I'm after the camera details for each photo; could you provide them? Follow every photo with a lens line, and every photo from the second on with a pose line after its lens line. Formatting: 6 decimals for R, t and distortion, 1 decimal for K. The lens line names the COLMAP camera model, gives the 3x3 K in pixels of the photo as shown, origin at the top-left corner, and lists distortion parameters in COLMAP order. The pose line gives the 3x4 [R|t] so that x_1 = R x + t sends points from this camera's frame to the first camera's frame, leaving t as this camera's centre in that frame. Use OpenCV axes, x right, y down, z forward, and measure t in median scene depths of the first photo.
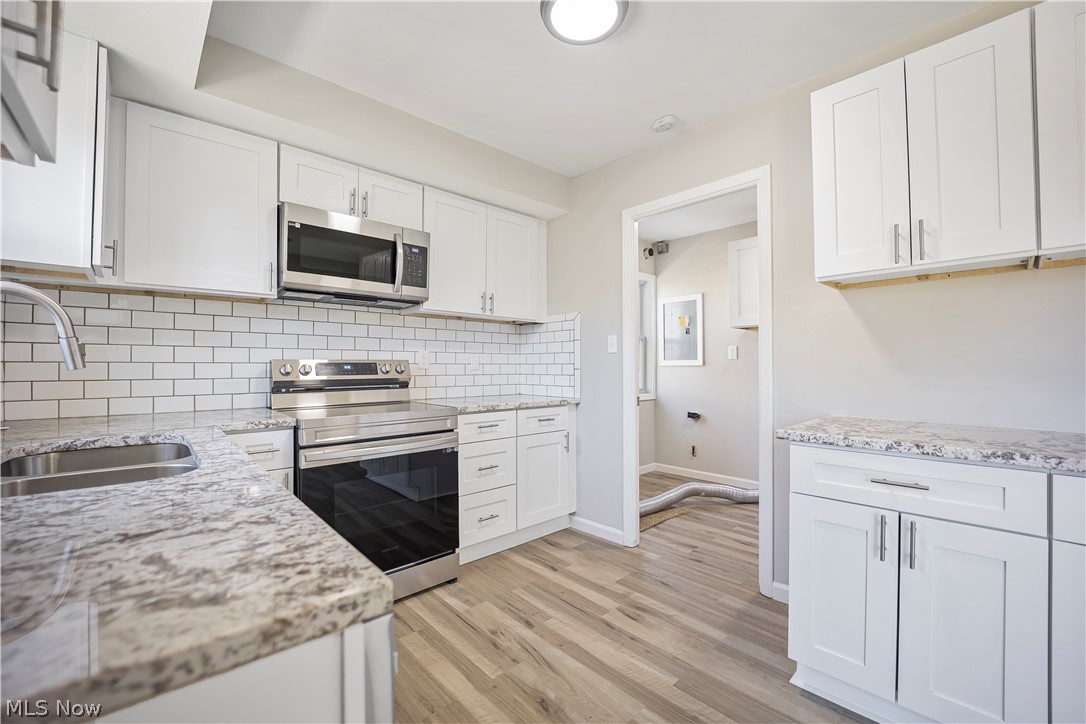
lens RADIAL K [[444.4, 0, 539.9], [0, 444.4, 362.8], [0, 0, 1]] dist [-0.022042, 0.000135]
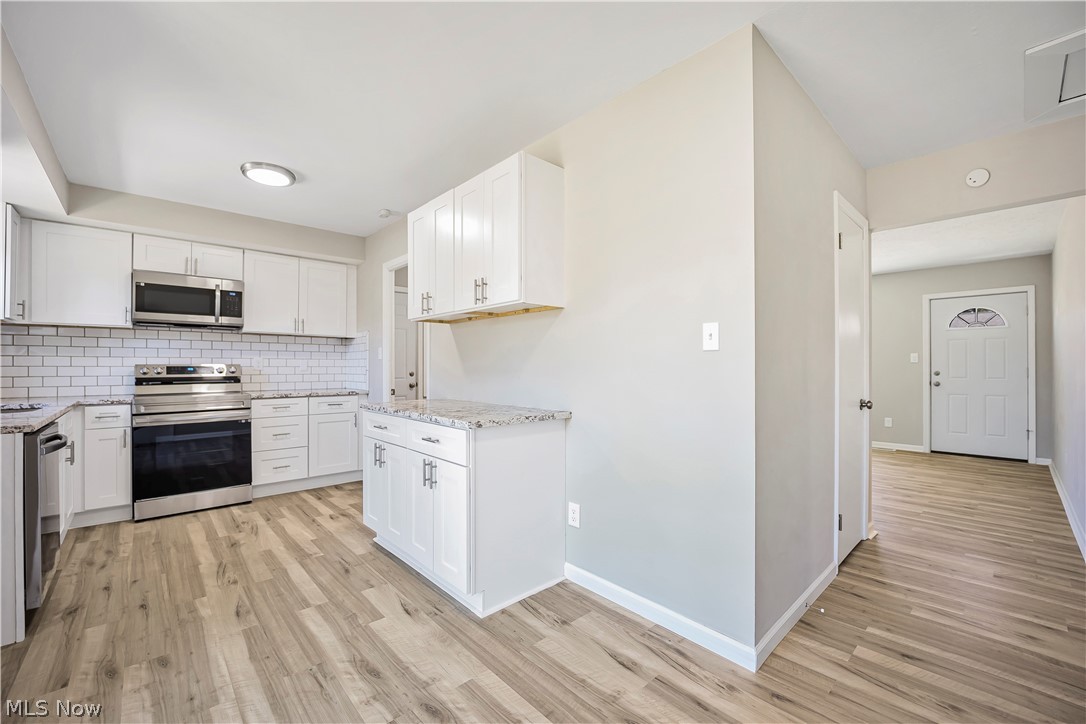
lens RADIAL K [[444.4, 0, 542.5], [0, 444.4, 364.5], [0, 0, 1]] dist [-0.022042, 0.000135]
pose [[0.999998, 0.000421, 0.002045, 0.861740], [-0.000426, 0.999997, 0.002289, -0.011212], [-0.002044, -0.002290, 0.999995, -0.586039]]
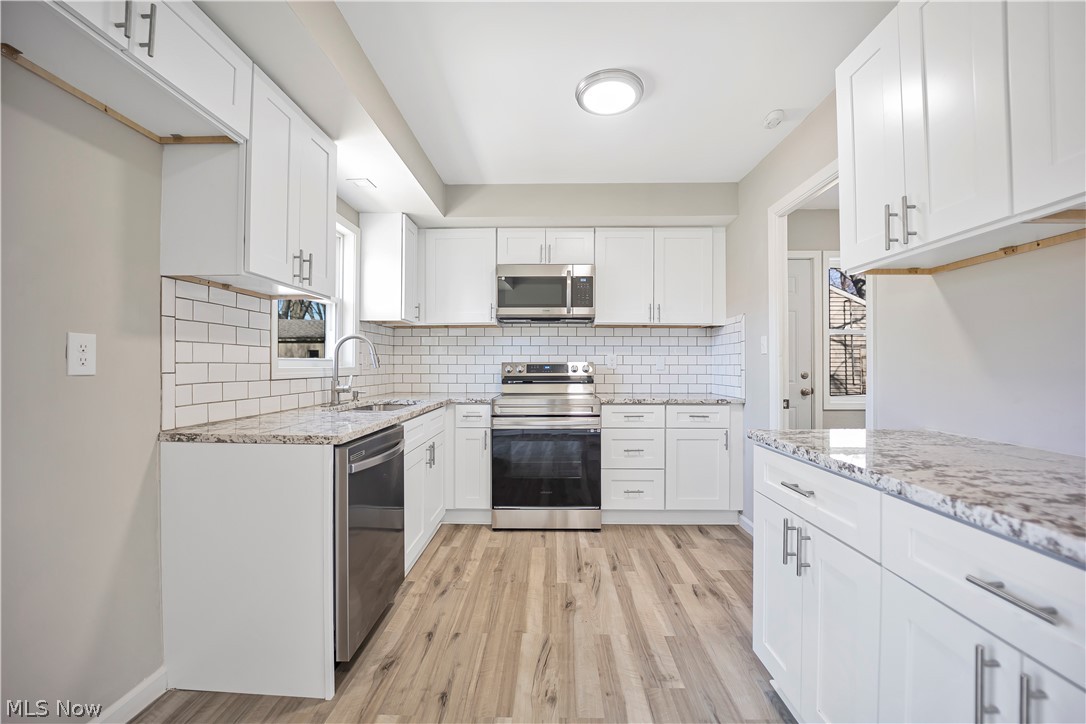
lens RADIAL K [[444.4, 0, 542.8], [0, 444.4, 363.6], [0, 0, 1]] dist [-0.022042, 0.000135]
pose [[0.723714, -0.001341, -0.690099, 0.594371], [0.003268, 0.999994, 0.001484, -0.004403], [0.690093, -0.003330, 0.723713, -0.059600]]
